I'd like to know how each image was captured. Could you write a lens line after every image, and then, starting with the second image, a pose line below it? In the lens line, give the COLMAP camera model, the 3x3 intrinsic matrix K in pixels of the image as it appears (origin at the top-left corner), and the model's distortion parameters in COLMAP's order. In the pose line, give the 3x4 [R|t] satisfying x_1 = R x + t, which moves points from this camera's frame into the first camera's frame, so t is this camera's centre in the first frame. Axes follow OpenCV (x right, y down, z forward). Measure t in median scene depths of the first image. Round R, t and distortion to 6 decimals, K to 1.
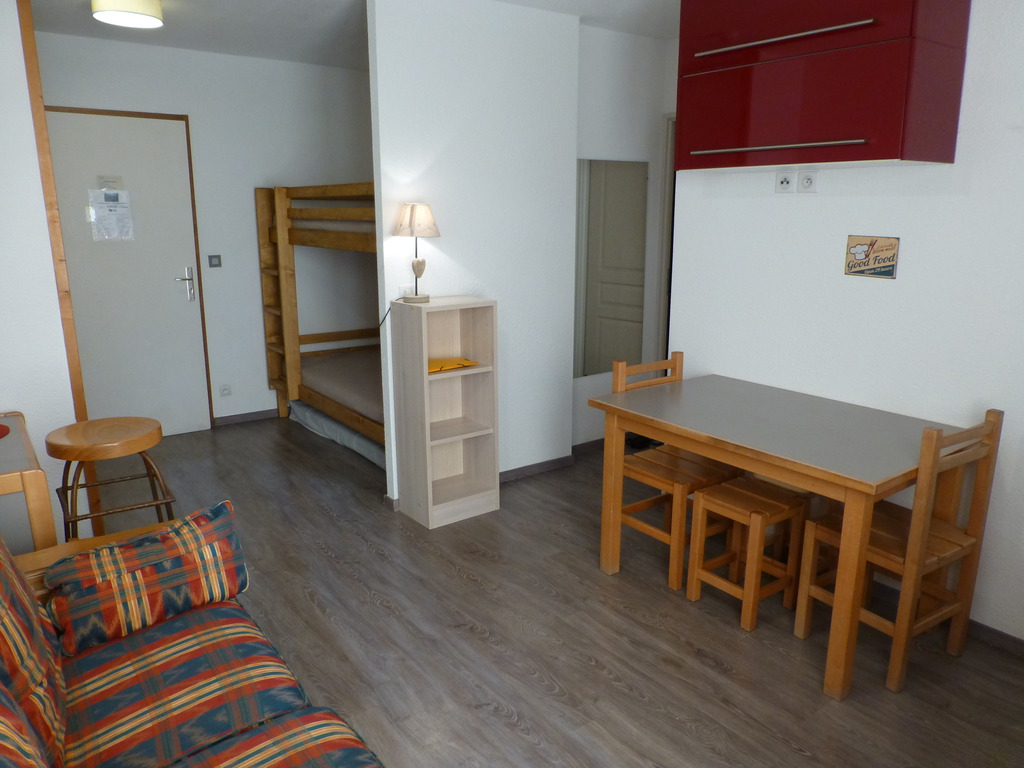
lens RADIAL K [[738.6, 0, 512.0], [0, 738.6, 384.0], [0, 0, 1]] dist [-0.021393, -0.006169]
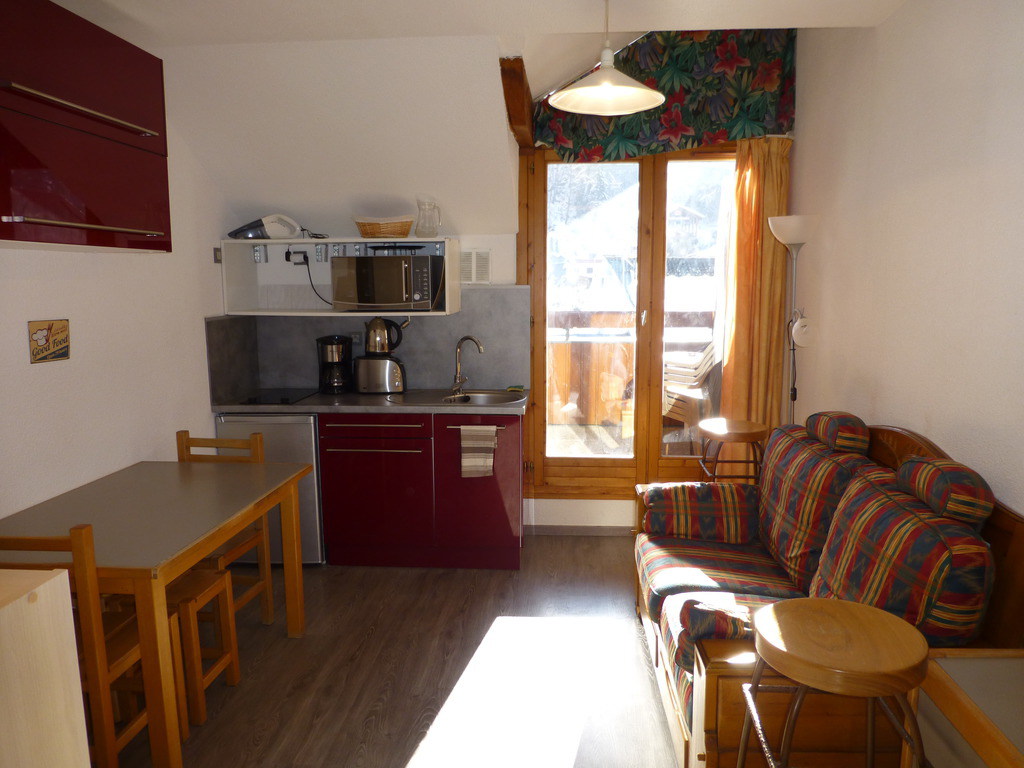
lens RADIAL K [[738.6, 0, 512.0], [0, 738.6, 384.0], [0, 0, 1]] dist [-0.021393, -0.006169]
pose [[-0.739136, -0.081886, 0.668560, -0.621046], [0.170793, 0.937357, 0.303631, -0.309223], [-0.651543, 0.338610, -0.678848, 1.274942]]
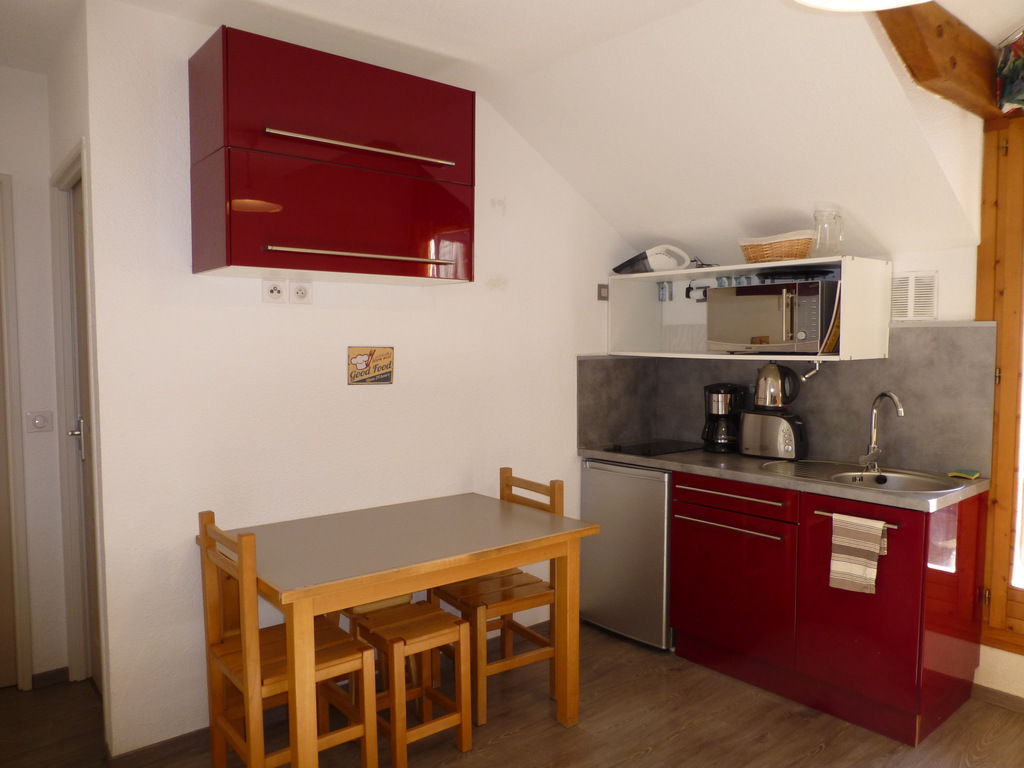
lens RADIAL K [[738.6, 0, 512.0], [0, 738.6, 384.0], [0, 0, 1]] dist [-0.021393, -0.006169]
pose [[-0.043664, -0.049026, 0.997843, -0.586778], [0.236018, 0.970017, 0.057986, -0.160763], [-0.970767, 0.238040, -0.030784, 0.836933]]
